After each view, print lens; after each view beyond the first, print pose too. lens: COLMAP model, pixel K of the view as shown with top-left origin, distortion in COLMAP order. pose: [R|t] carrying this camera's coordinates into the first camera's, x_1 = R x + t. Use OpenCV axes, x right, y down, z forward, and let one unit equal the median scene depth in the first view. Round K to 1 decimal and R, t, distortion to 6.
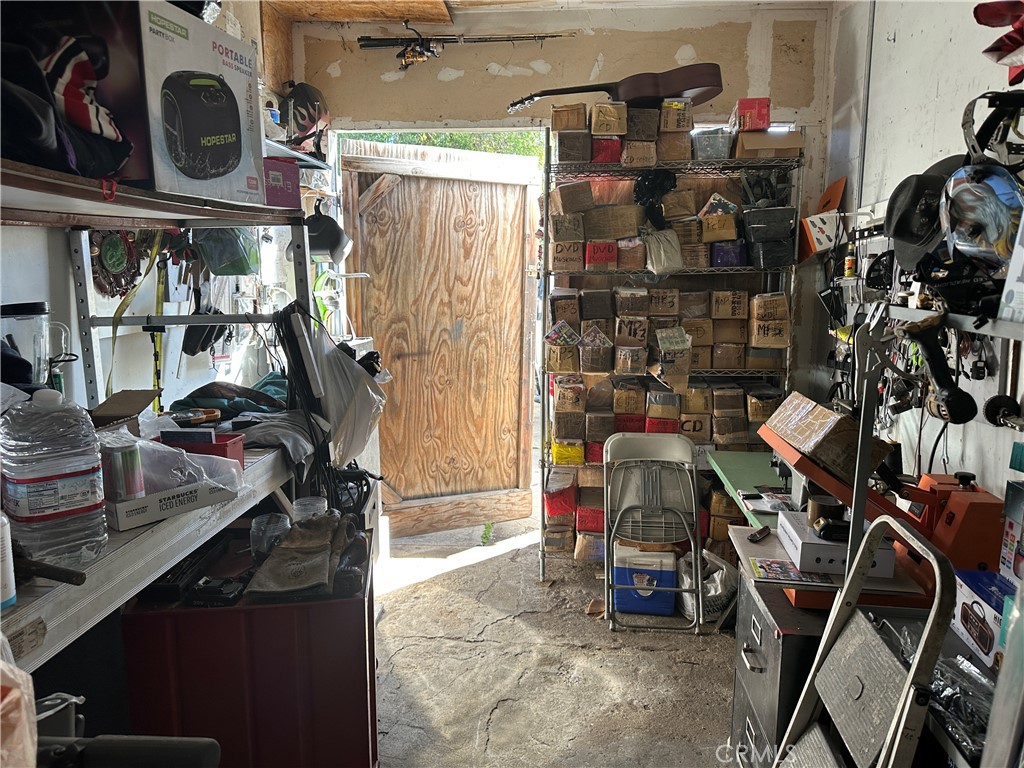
lens RADIAL K [[714.1, 0, 512.0], [0, 714.1, 384.0], [0, 0, 1]] dist [0.003963, -0.004085]
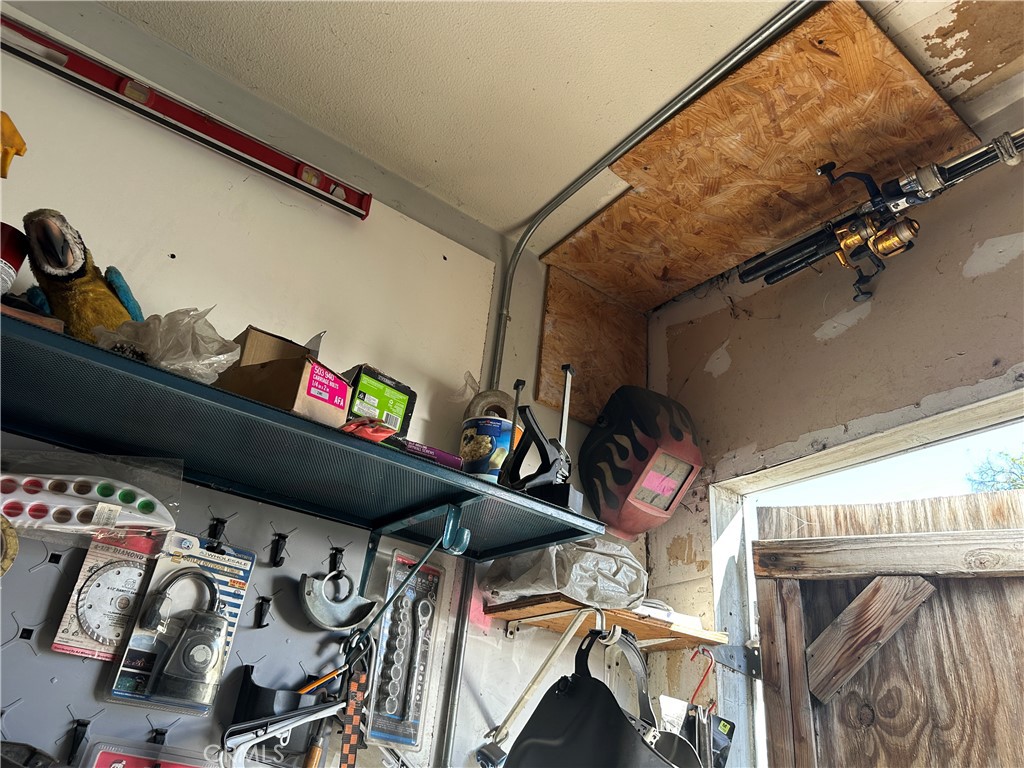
lens RADIAL K [[738.0, 0, 512.9], [0, 738.0, 397.6], [0, 0, 1]] dist [-0.001652, -0.002256]
pose [[0.663127, -0.309243, -0.681638, -0.021947], [-0.199439, 0.804744, -0.559117, -0.126041], [0.721447, 0.506711, 0.471972, 0.655040]]
